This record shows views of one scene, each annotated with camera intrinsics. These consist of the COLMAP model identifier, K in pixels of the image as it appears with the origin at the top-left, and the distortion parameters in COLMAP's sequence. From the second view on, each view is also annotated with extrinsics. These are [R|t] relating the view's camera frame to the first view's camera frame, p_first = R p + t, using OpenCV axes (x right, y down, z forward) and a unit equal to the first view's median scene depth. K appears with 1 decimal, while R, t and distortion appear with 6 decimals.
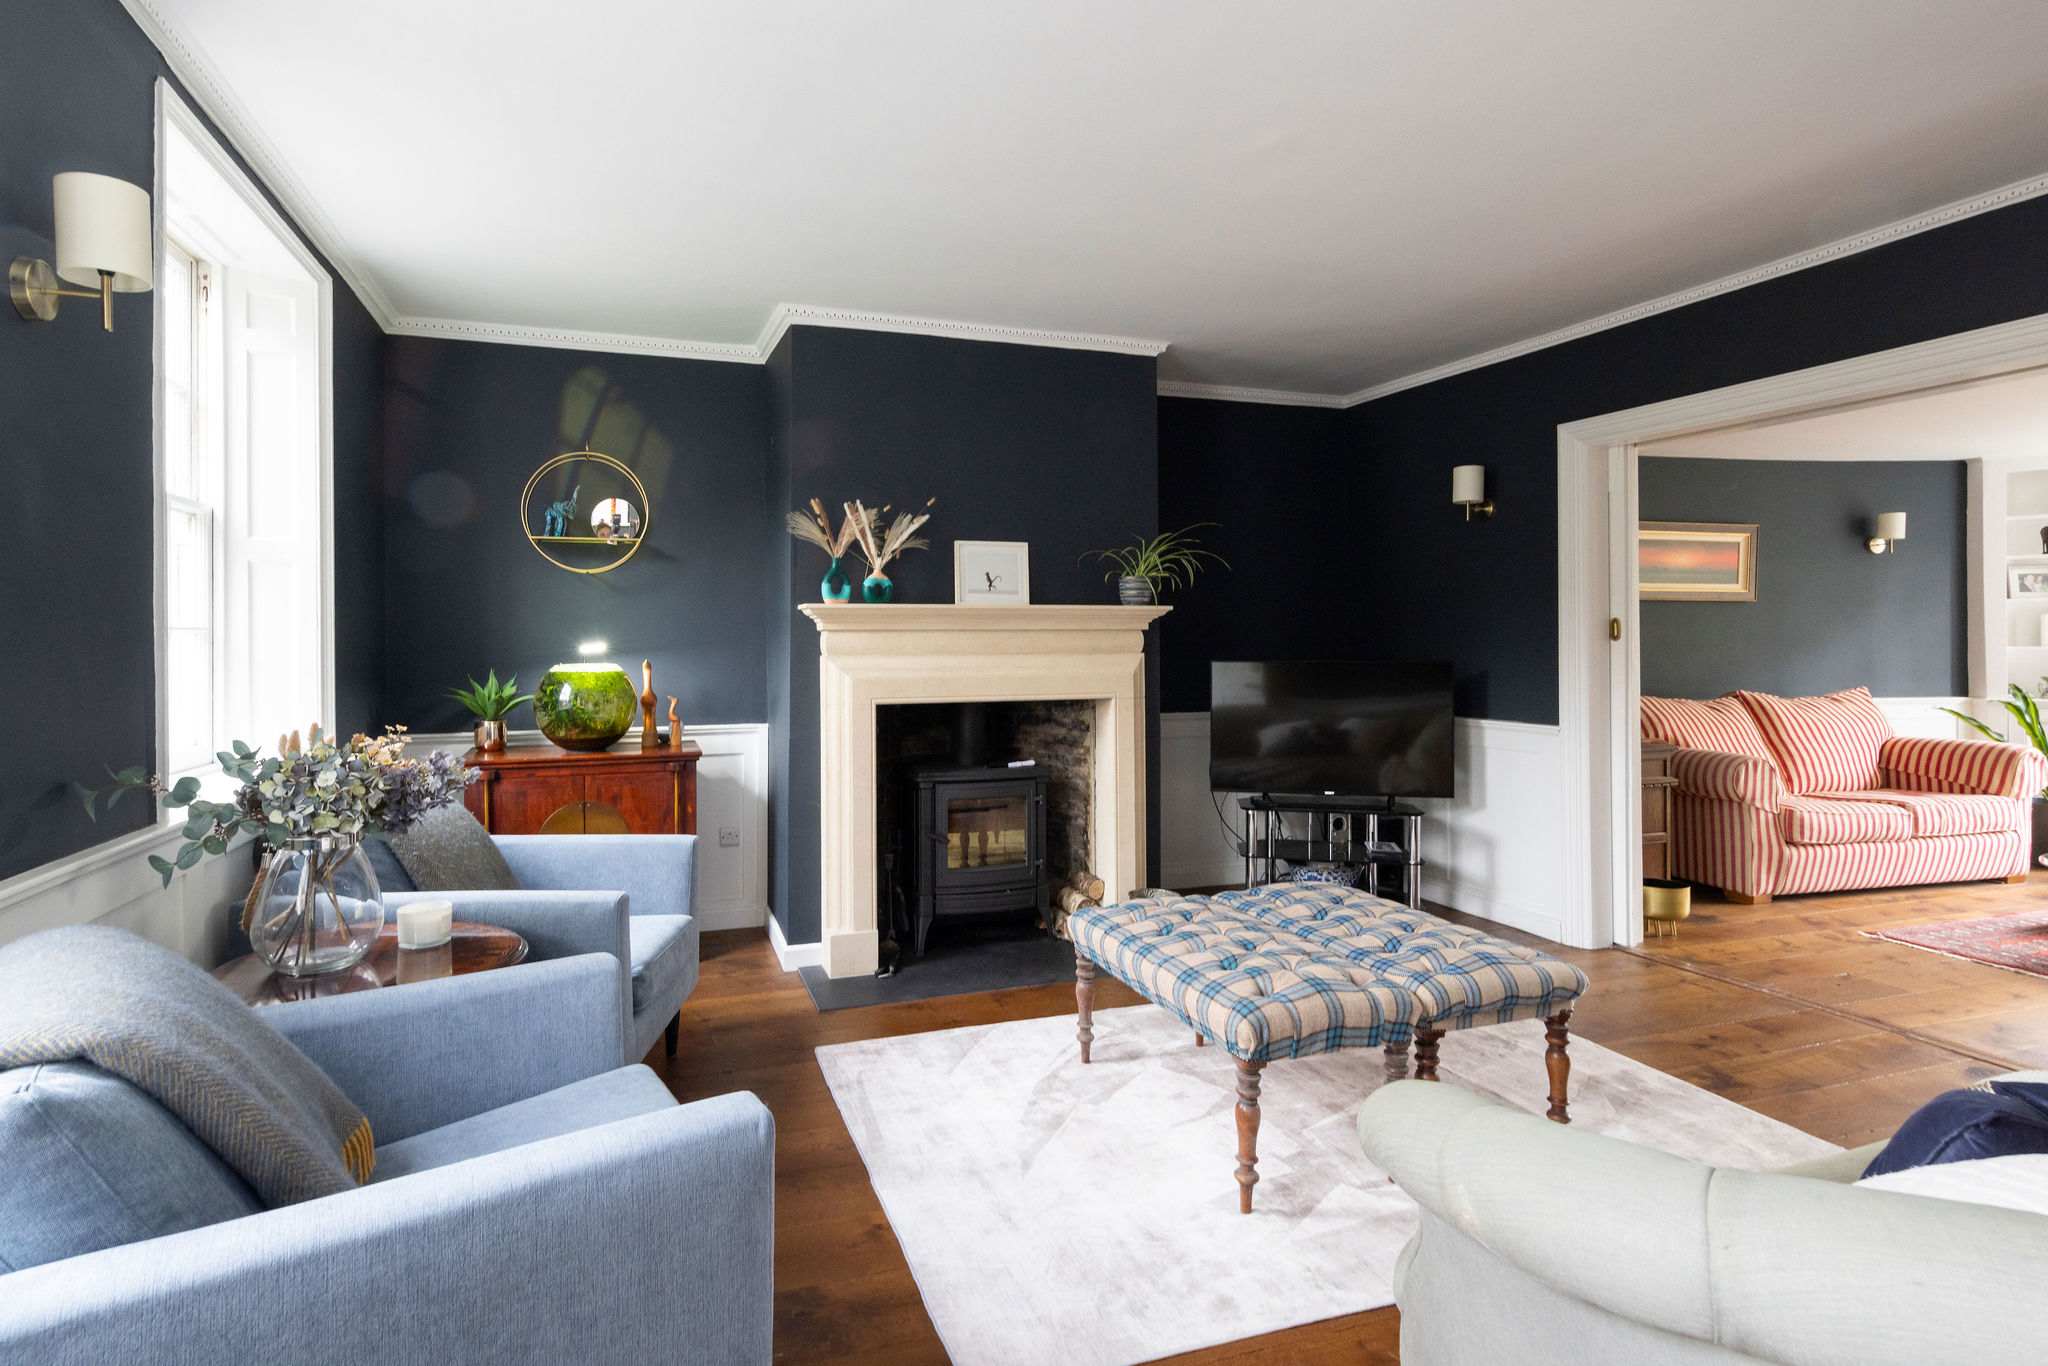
lens RADIAL K [[1181.9, 0, 1032.7], [0, 1181.9, 643.5], [0, 0, 1]] dist [-0.002570, 0.000078]
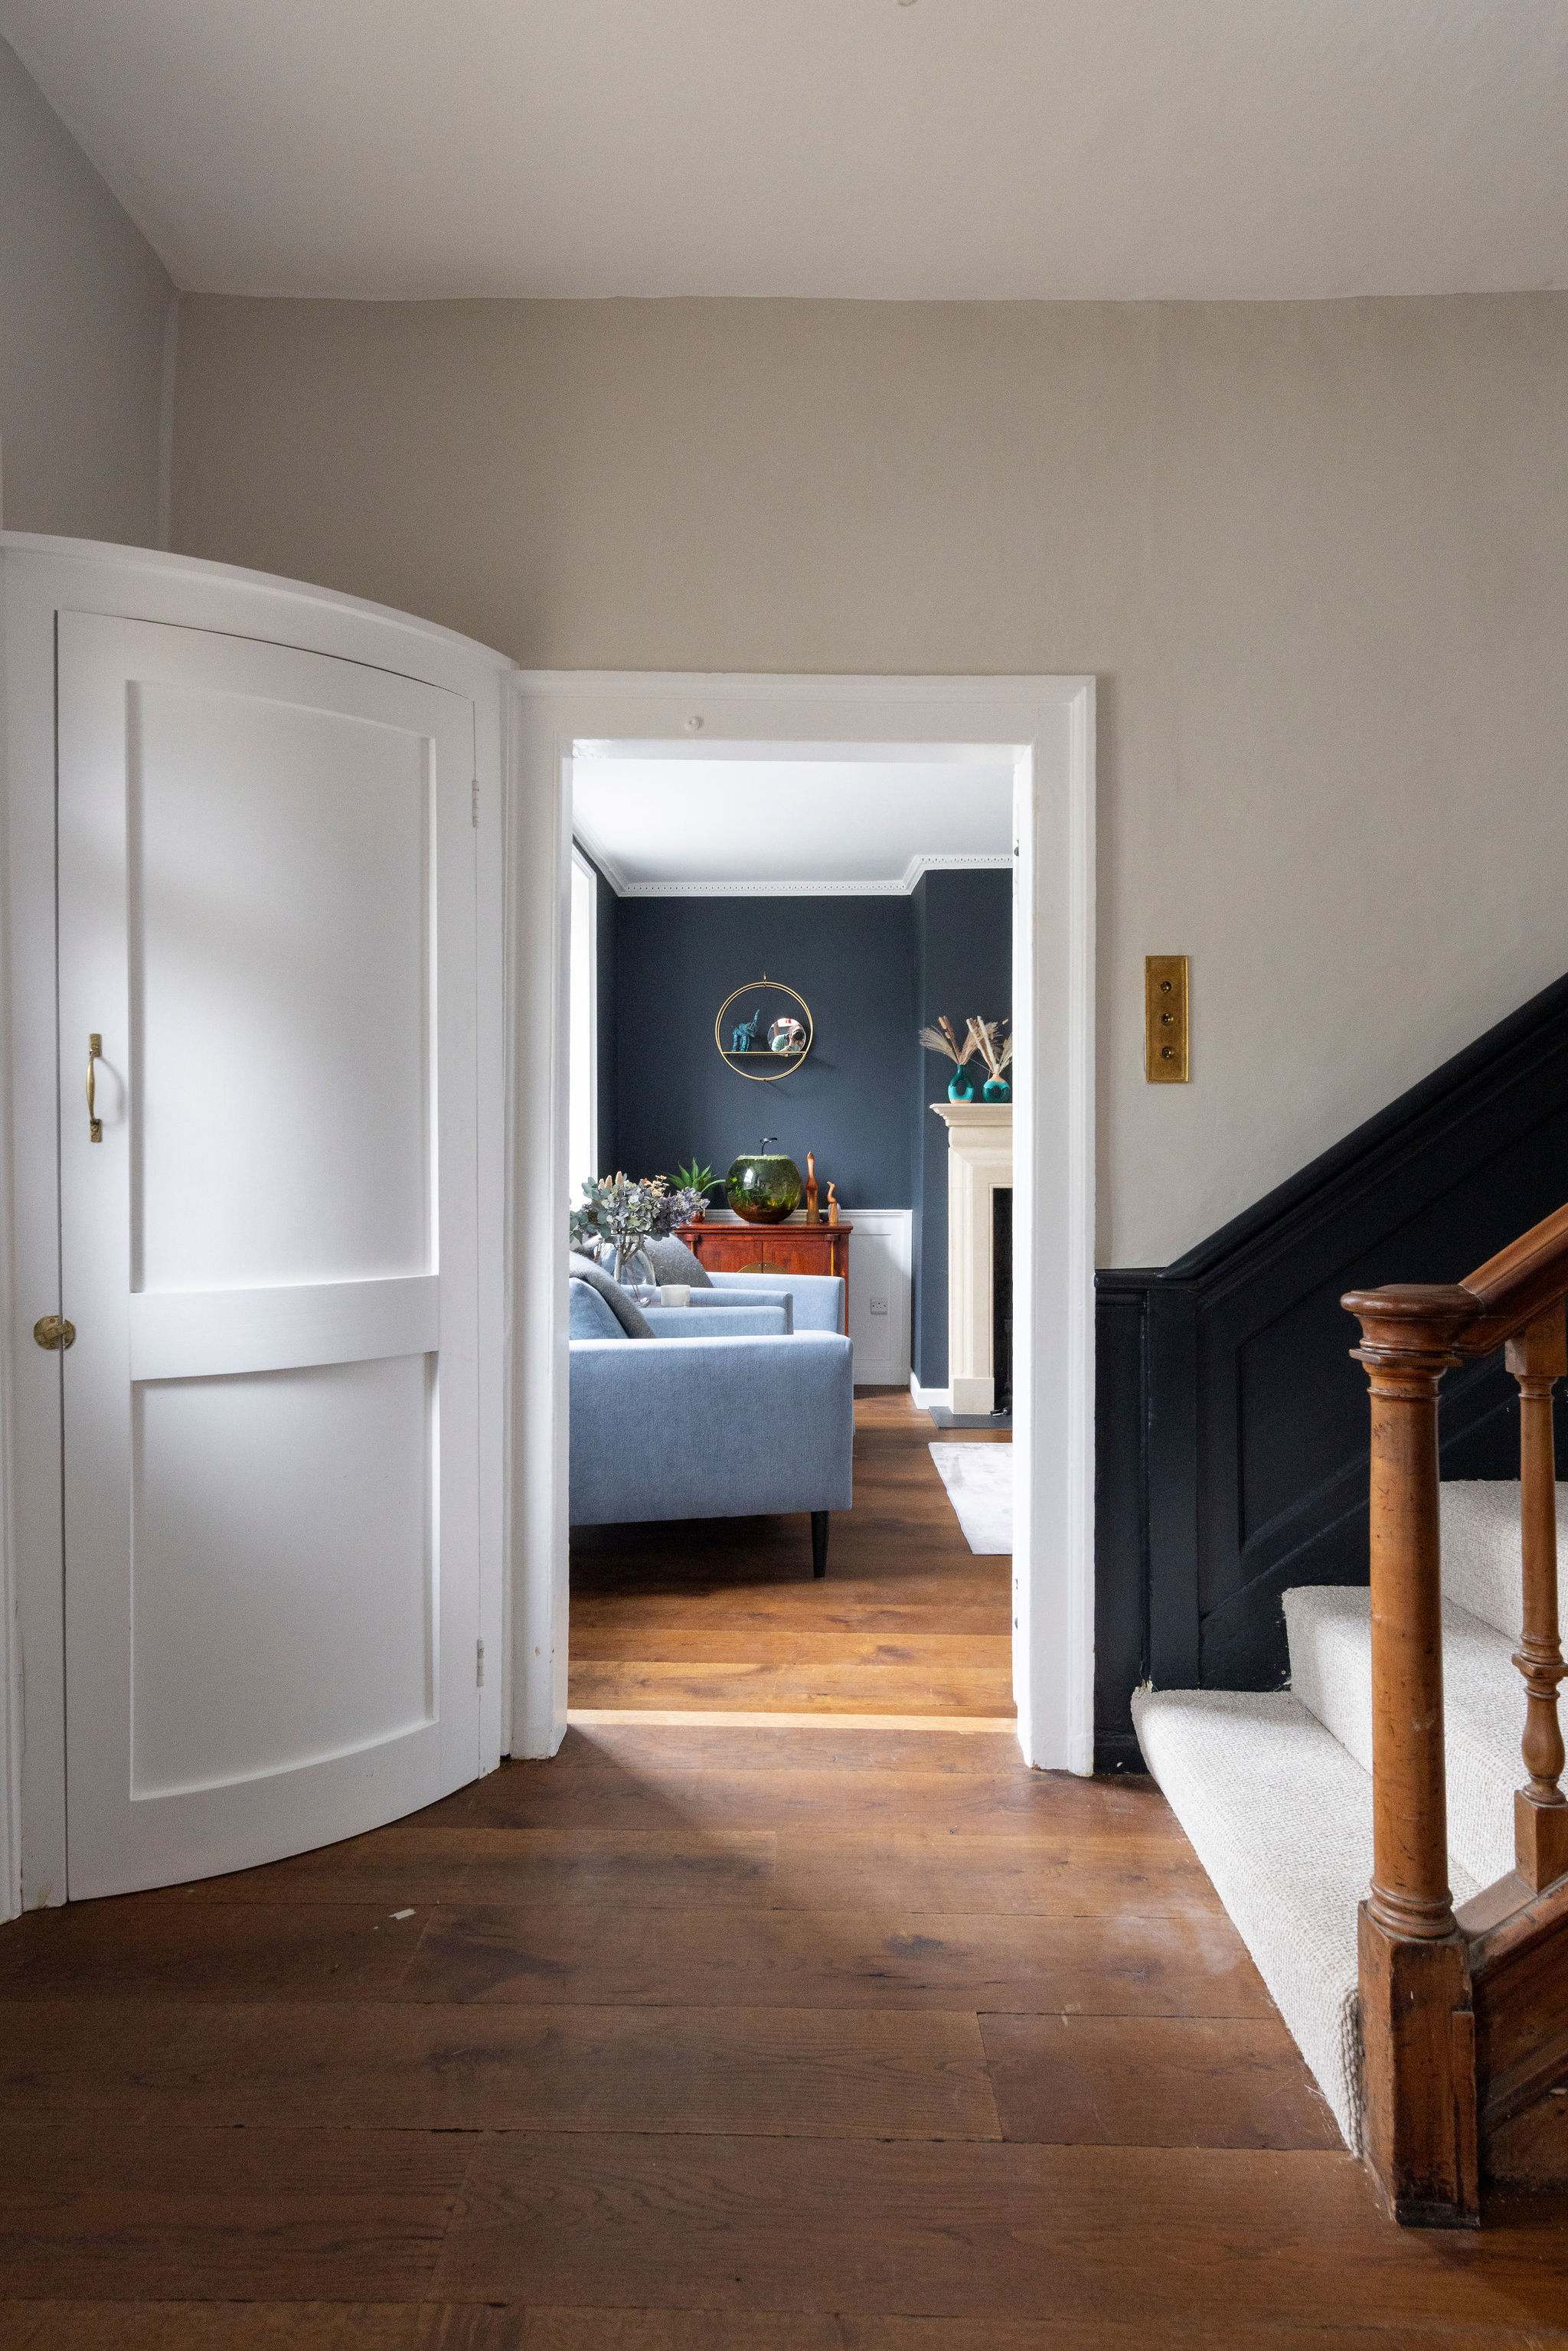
lens RADIAL K [[1559.9, 0, 784.0], [0, 1559.9, 1175.5], [0, 0, 1]] dist [-0.001094, -0.000650]
pose [[0.942102, 0.005223, -0.335285, 0.193930], [-0.003205, 0.999973, 0.006573, 0.029276], [0.335310, -0.005118, 0.942094, -0.543738]]
